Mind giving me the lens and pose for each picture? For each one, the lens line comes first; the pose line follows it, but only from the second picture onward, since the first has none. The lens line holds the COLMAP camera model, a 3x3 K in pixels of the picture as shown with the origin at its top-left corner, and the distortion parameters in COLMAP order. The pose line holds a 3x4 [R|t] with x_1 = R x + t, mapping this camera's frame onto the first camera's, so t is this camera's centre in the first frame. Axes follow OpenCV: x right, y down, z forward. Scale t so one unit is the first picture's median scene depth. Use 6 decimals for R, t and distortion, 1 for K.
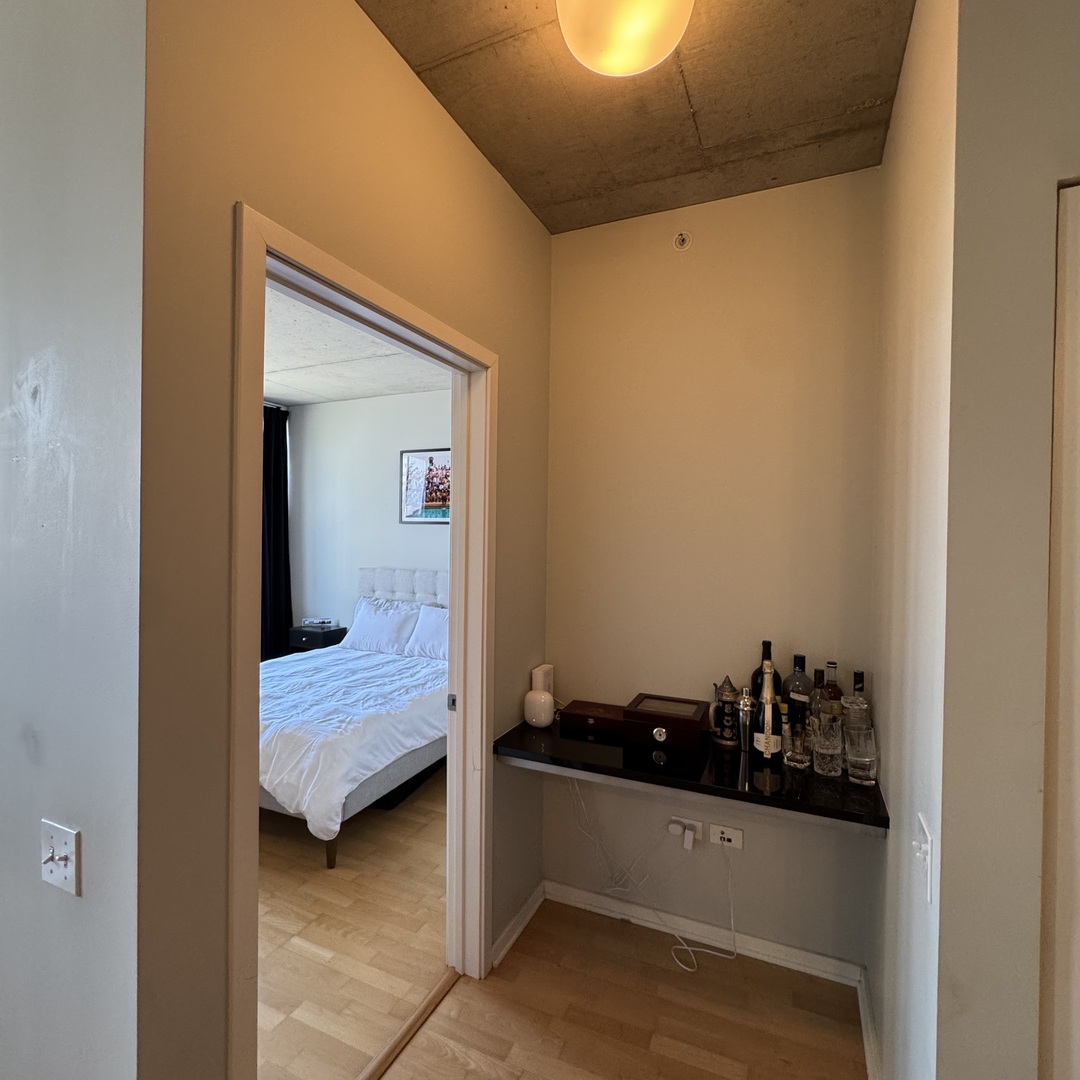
lens RADIAL K [[572.6, 0, 540.4], [0, 572.6, 538.8], [0, 0, 1]] dist [-0.002484, -0.001050]
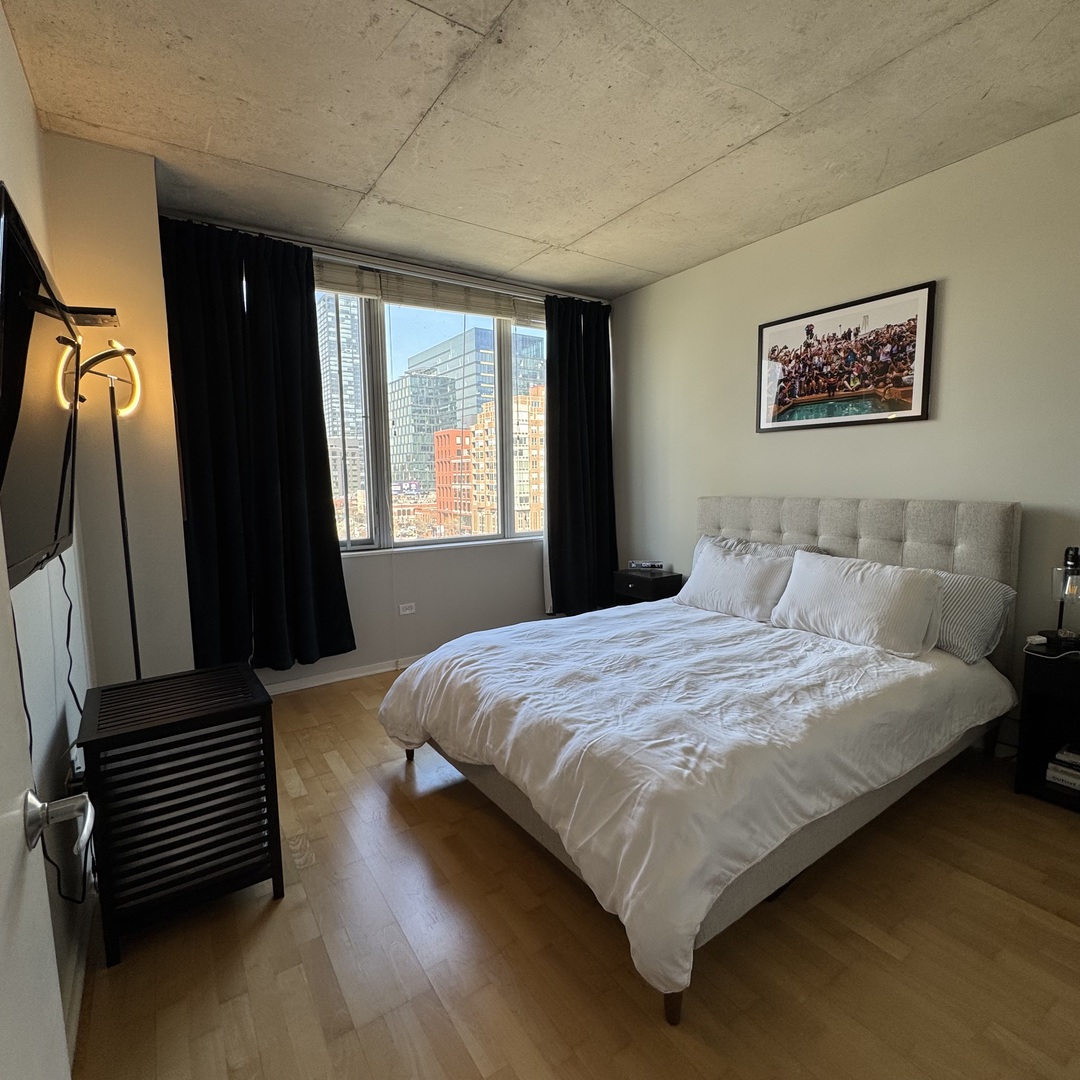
lens RADIAL K [[572.6, 0, 540.4], [0, 572.6, 538.8], [0, 0, 1]] dist [-0.002484, -0.001050]
pose [[0.851109, 0.029419, -0.524164, -0.146614], [0.022410, 0.995483, 0.092261, 0.046726], [0.524510, -0.090271, 0.846605, 0.375431]]
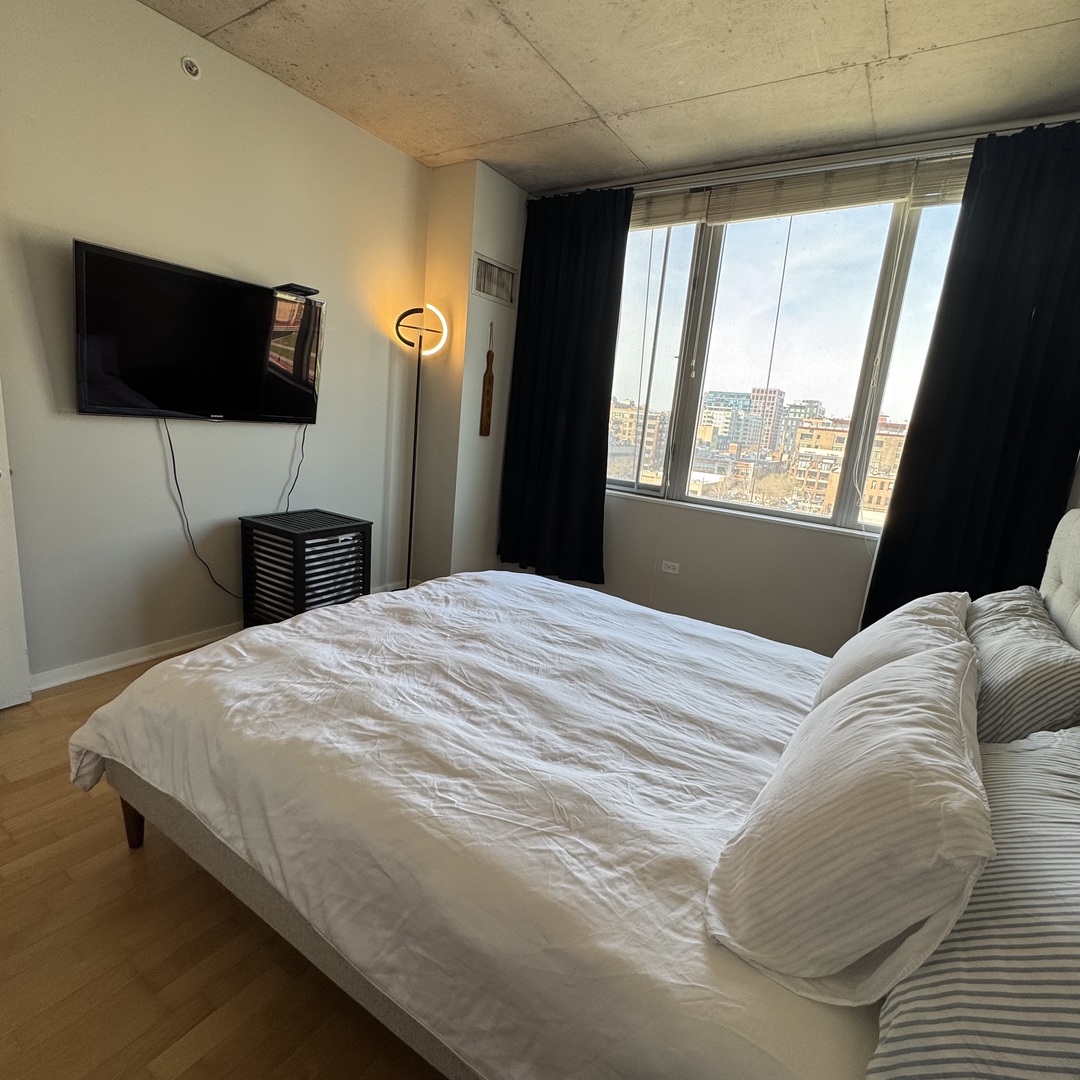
lens RADIAL K [[572.6, 0, 540.4], [0, 572.6, 538.8], [0, 0, 1]] dist [-0.002484, -0.001050]
pose [[-0.156046, 0.179093, -0.971378, 0.088739], [-0.103452, 0.975053, 0.196390, 0.050726], [0.982317, 0.131137, -0.133625, 1.081949]]
